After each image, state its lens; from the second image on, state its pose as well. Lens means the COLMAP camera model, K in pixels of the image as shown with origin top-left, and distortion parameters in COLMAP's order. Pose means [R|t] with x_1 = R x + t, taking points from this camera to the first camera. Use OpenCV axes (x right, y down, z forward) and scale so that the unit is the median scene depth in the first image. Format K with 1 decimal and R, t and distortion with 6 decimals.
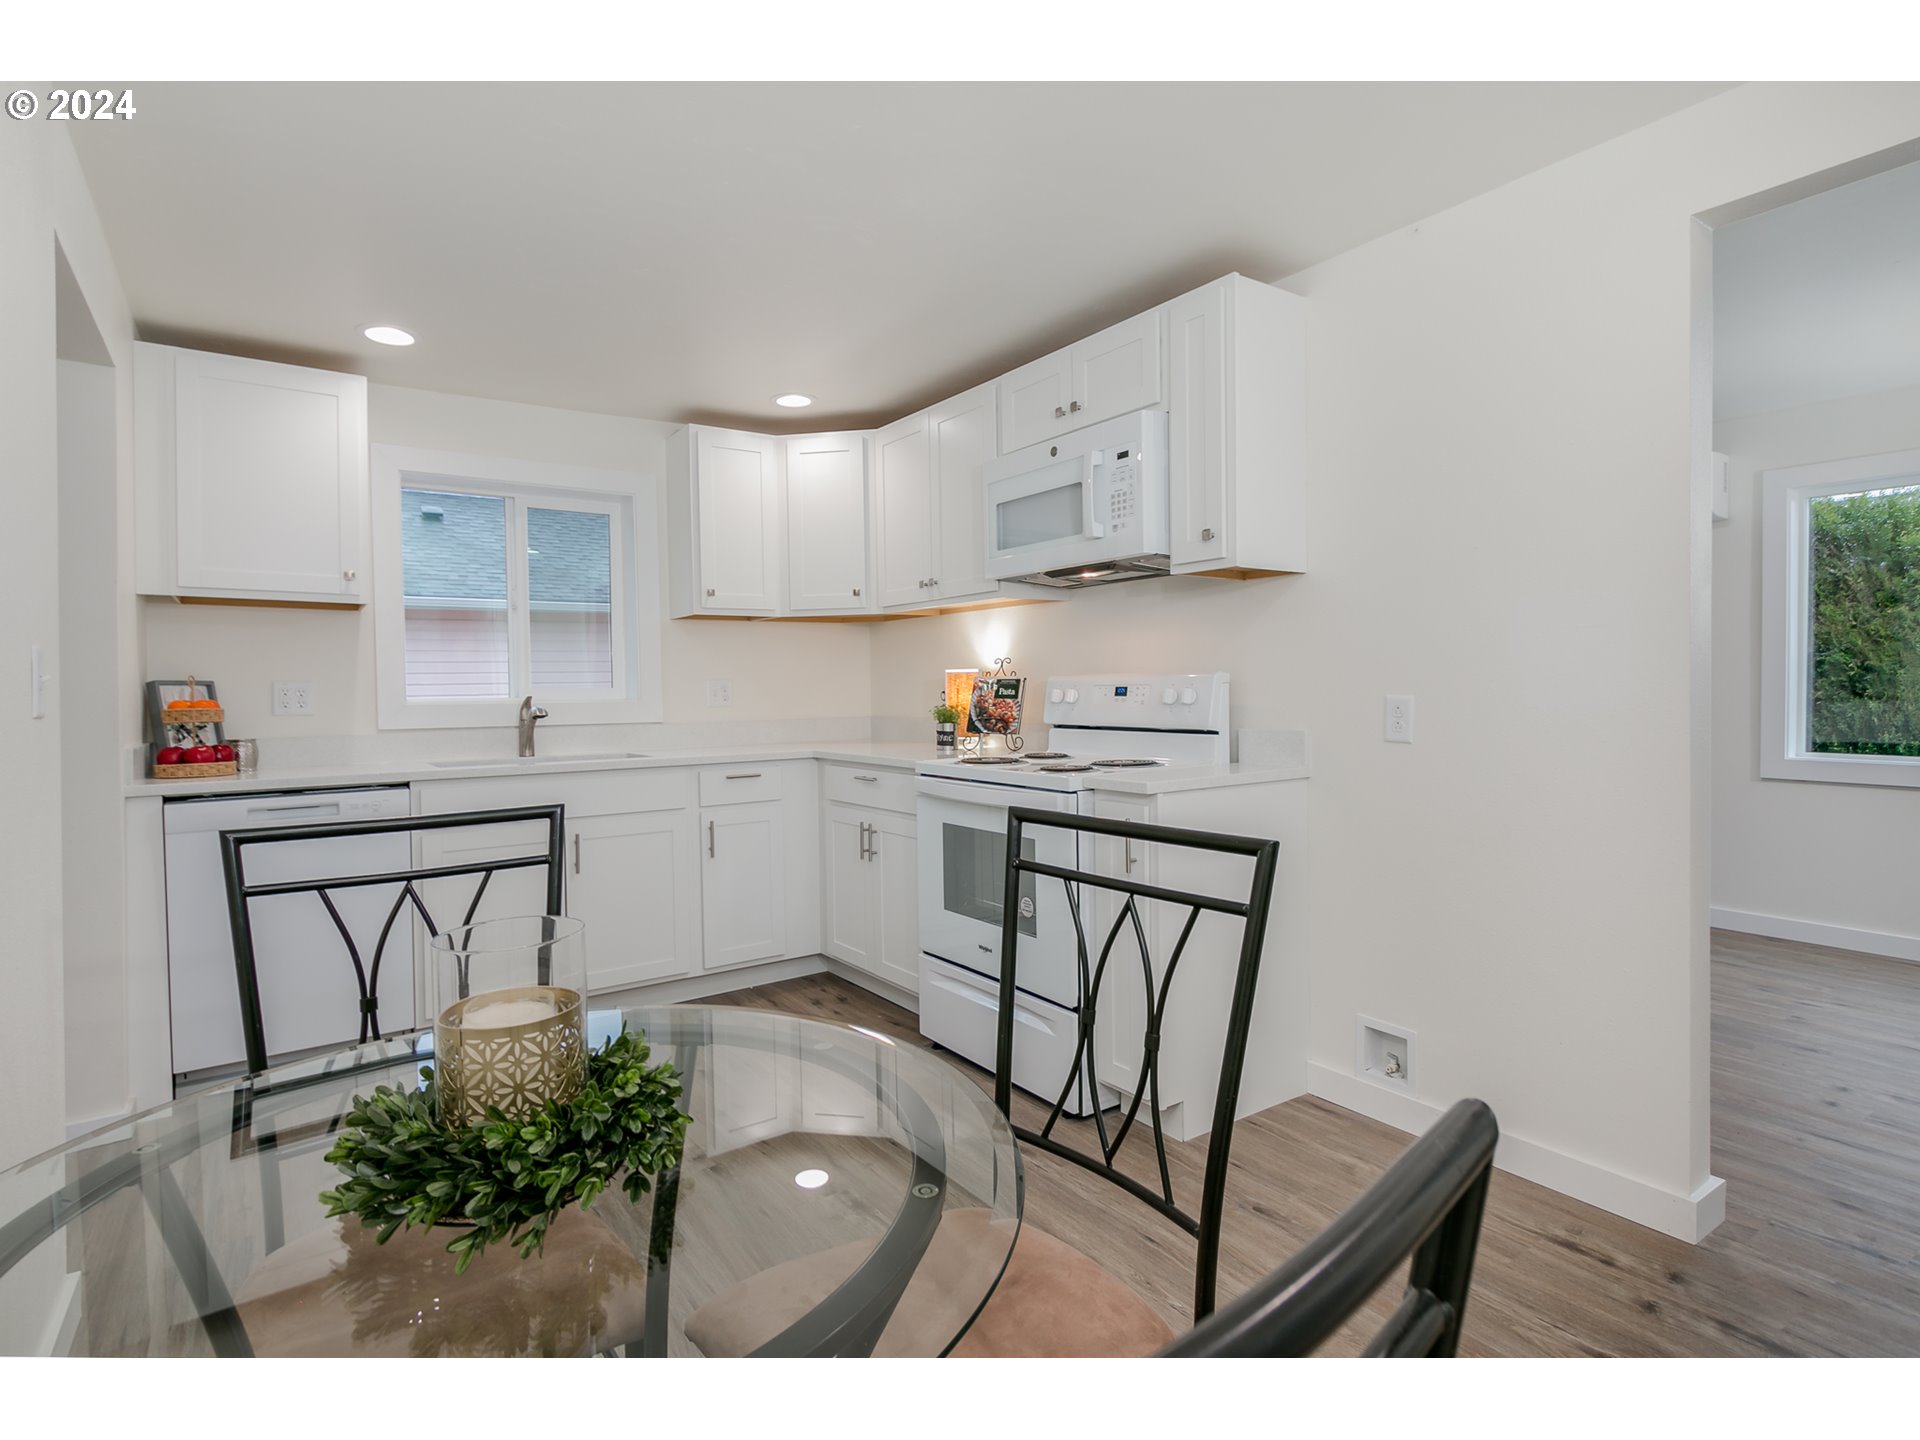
lens RADIAL K [[977.1, 0, 945.8], [0, 977.1, 706.6], [0, 0, 1]] dist [0.005906, -0.002854]
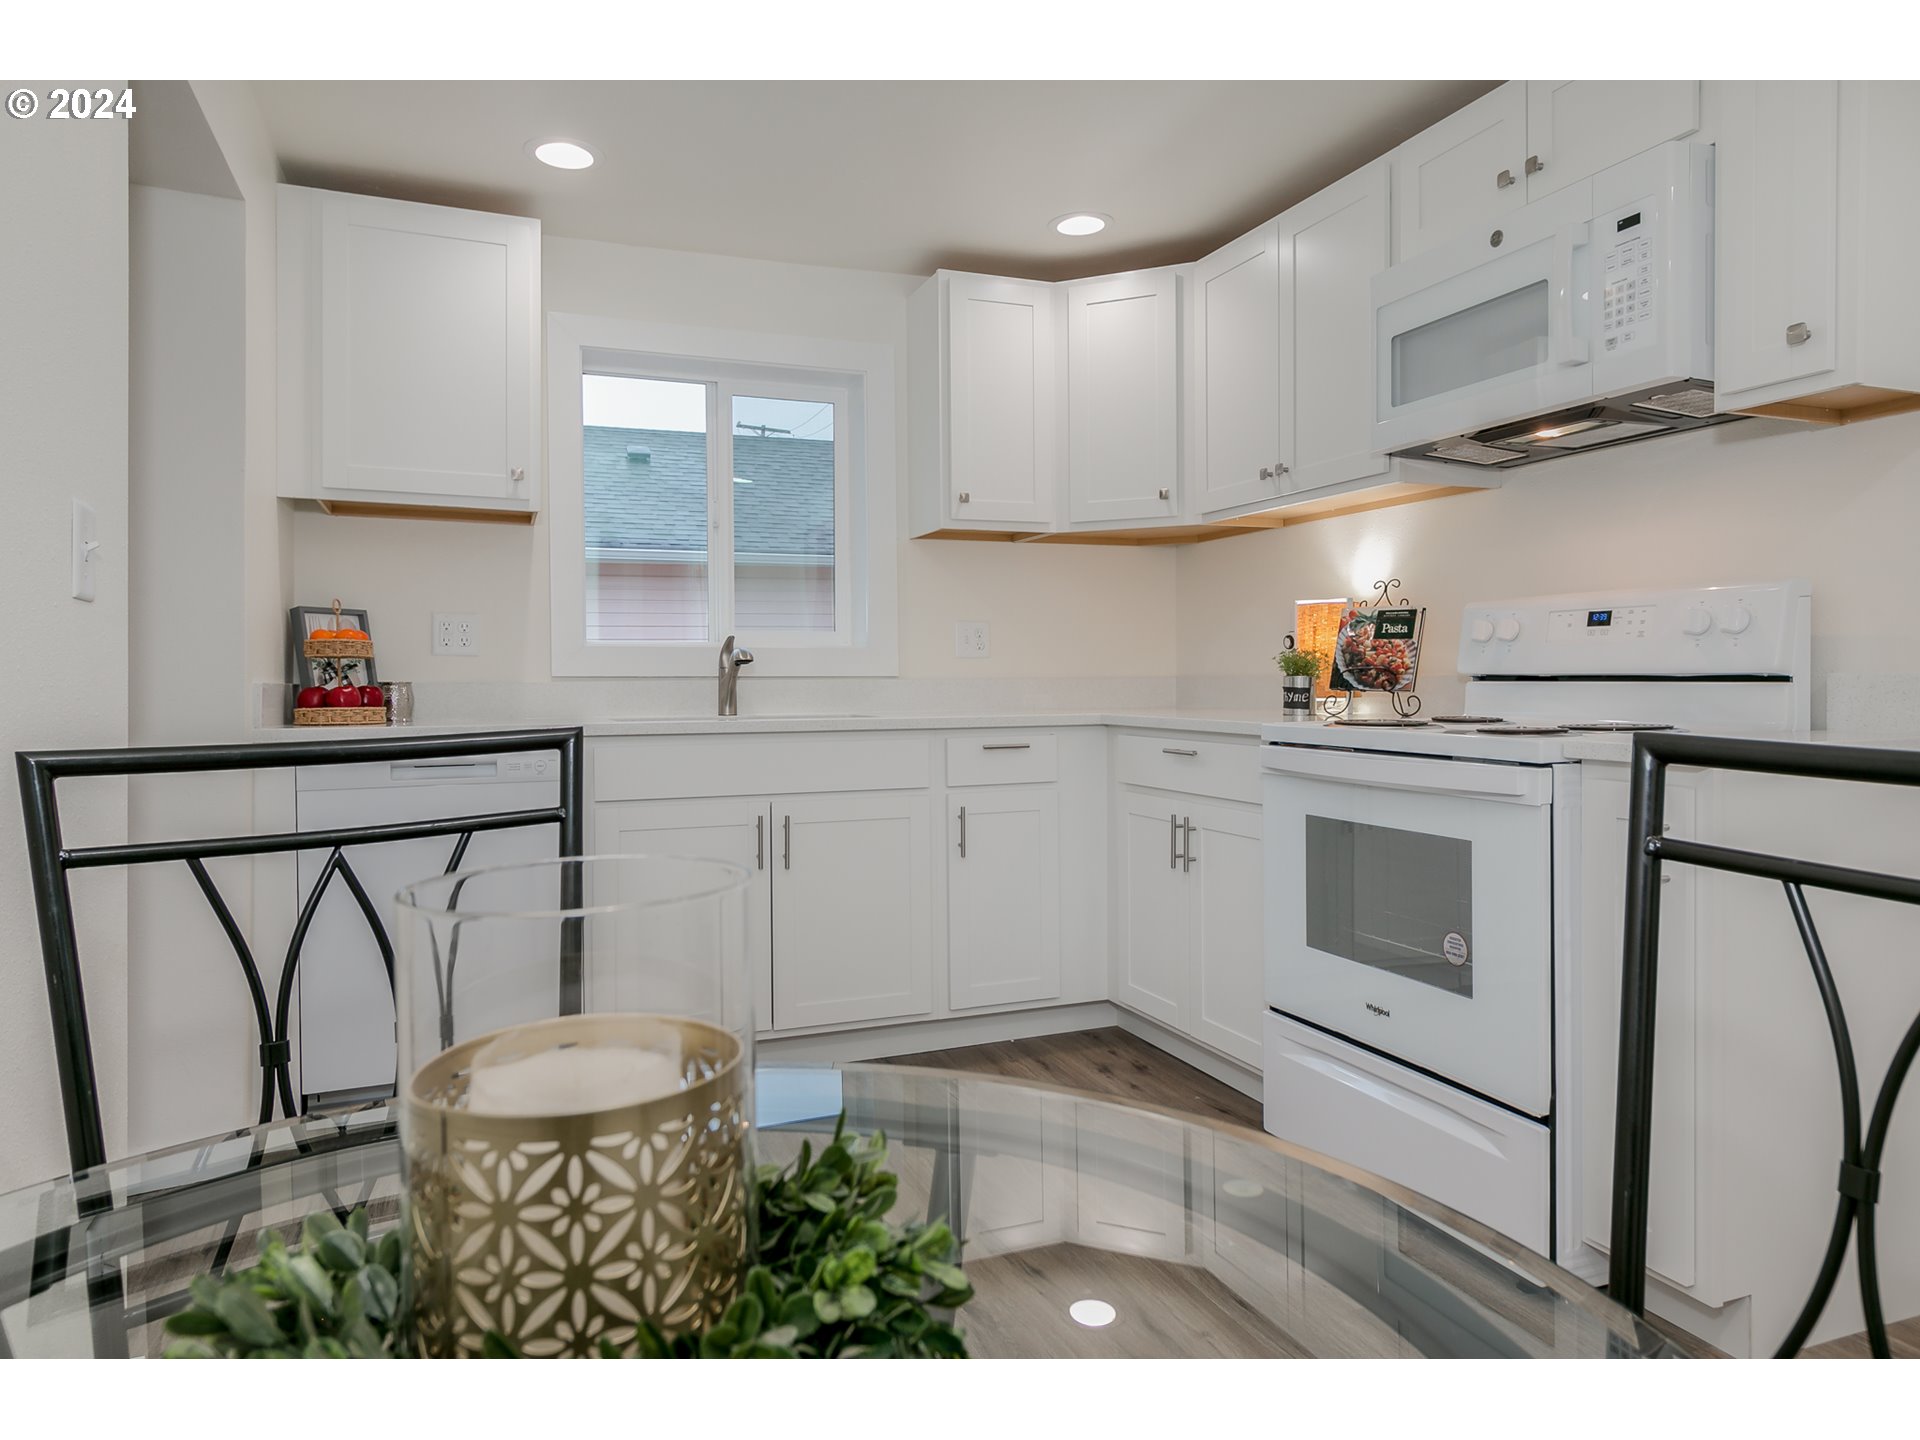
lens RADIAL K [[1211.9, 0, 953.7], [0, 1211.9, 693.3], [0, 0, 1]] dist [0.006976, 0.006722]
pose [[0.973144, 0.011656, -0.229900, -0.043137], [-0.012361, 0.999922, -0.001623, 0.037168], [0.229863, 0.004421, 0.973213, 0.132300]]
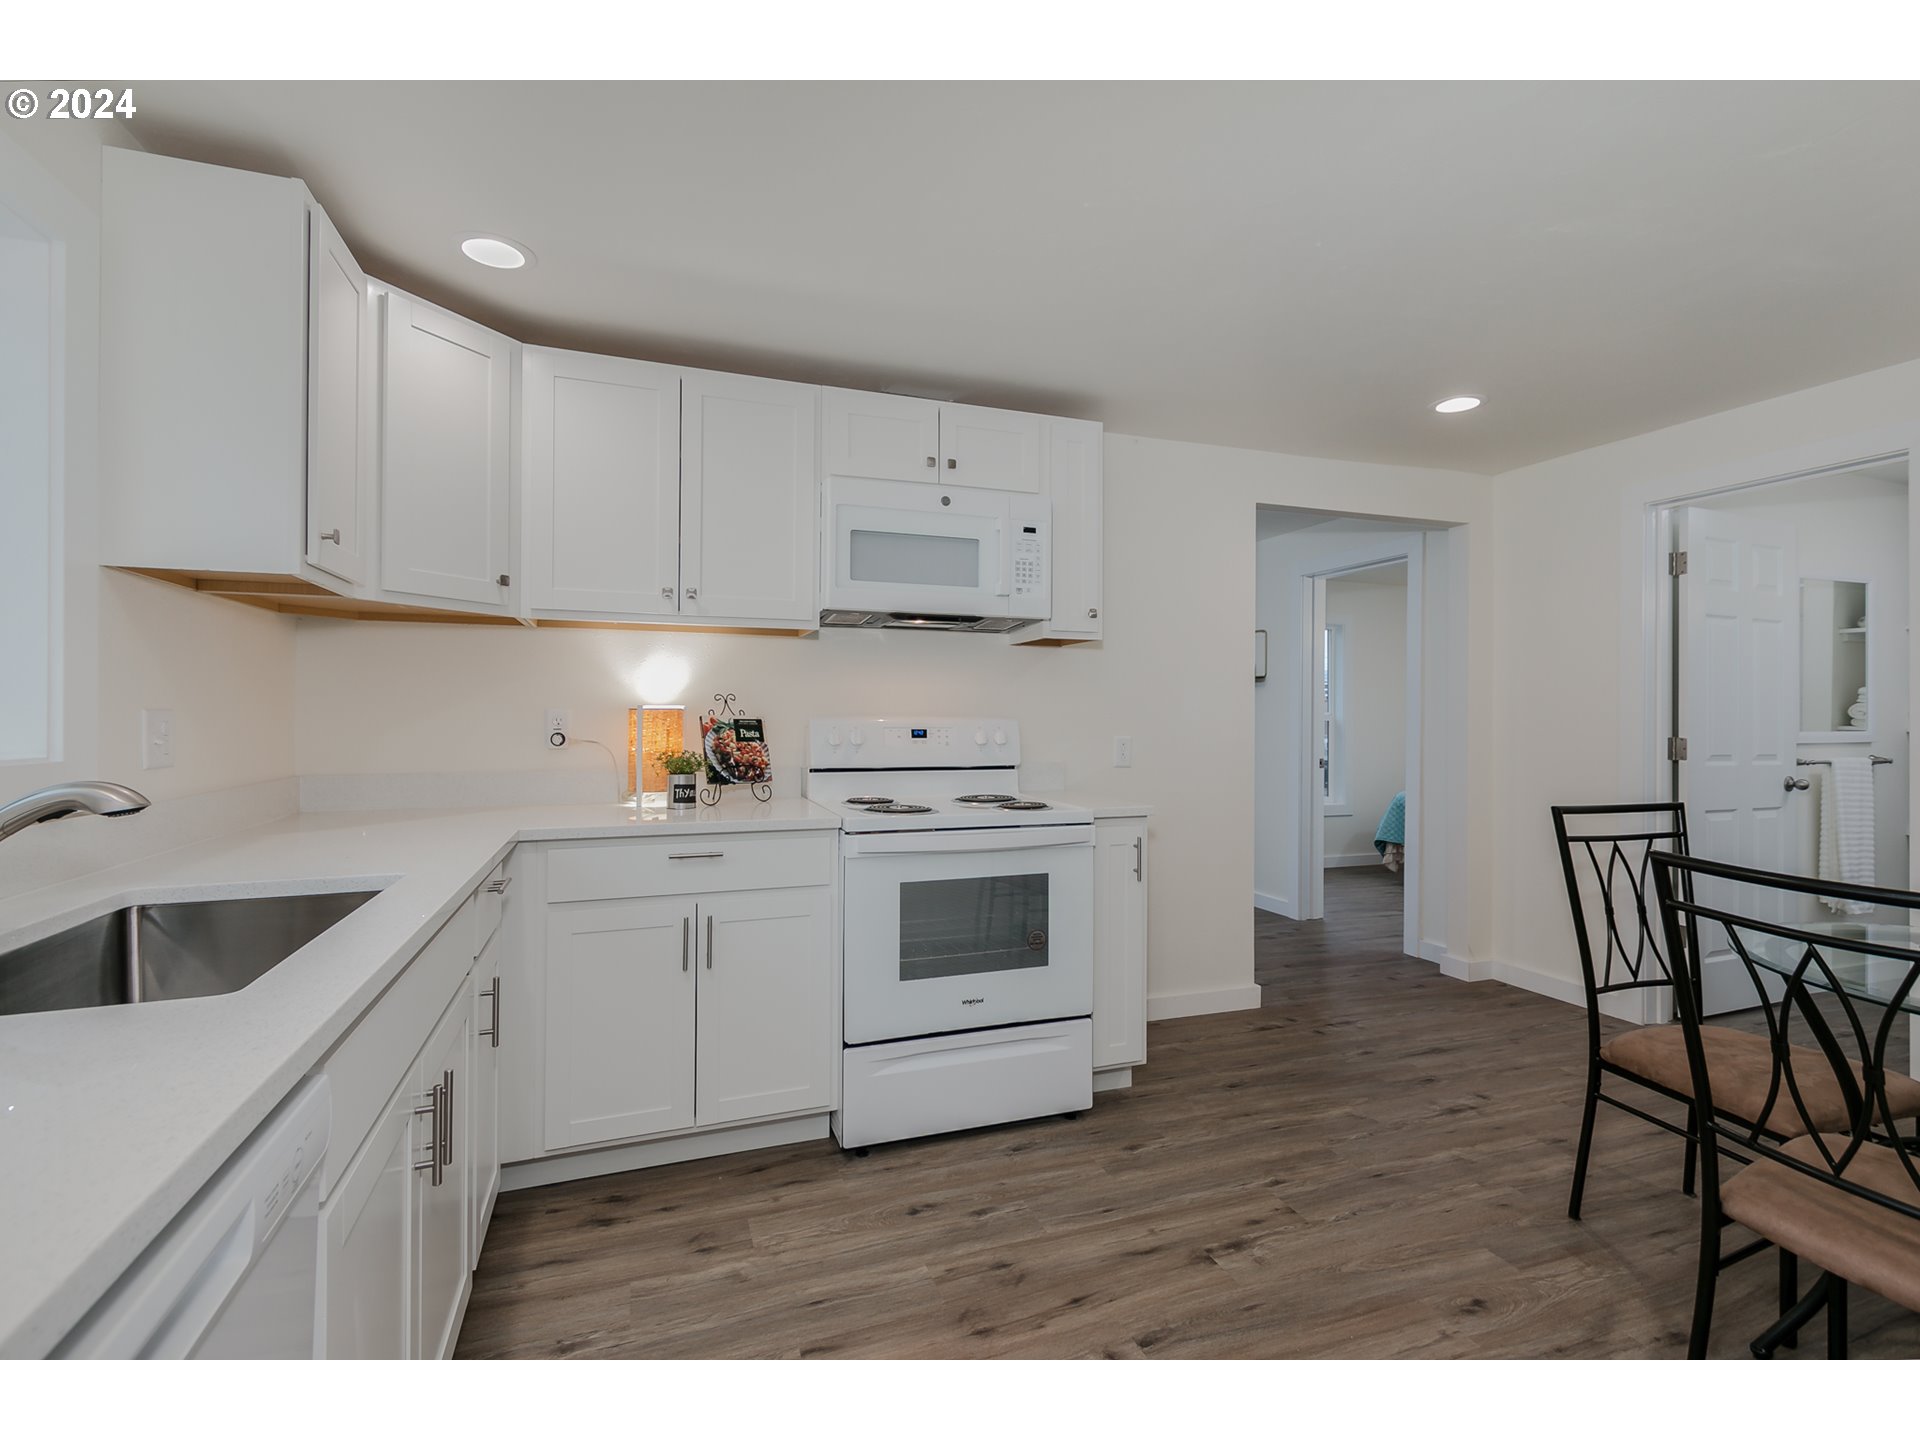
lens RADIAL K [[882.2, 0, 964.1], [0, 882.2, 709.3], [0, 0, 1]] dist [0.008303, -0.003708]
pose [[0.248199, 0.021056, 0.968480, -0.697711], [0.011197, 0.999635, -0.024603, -0.016738], [-0.968644, 0.016951, 0.247873, 0.676521]]
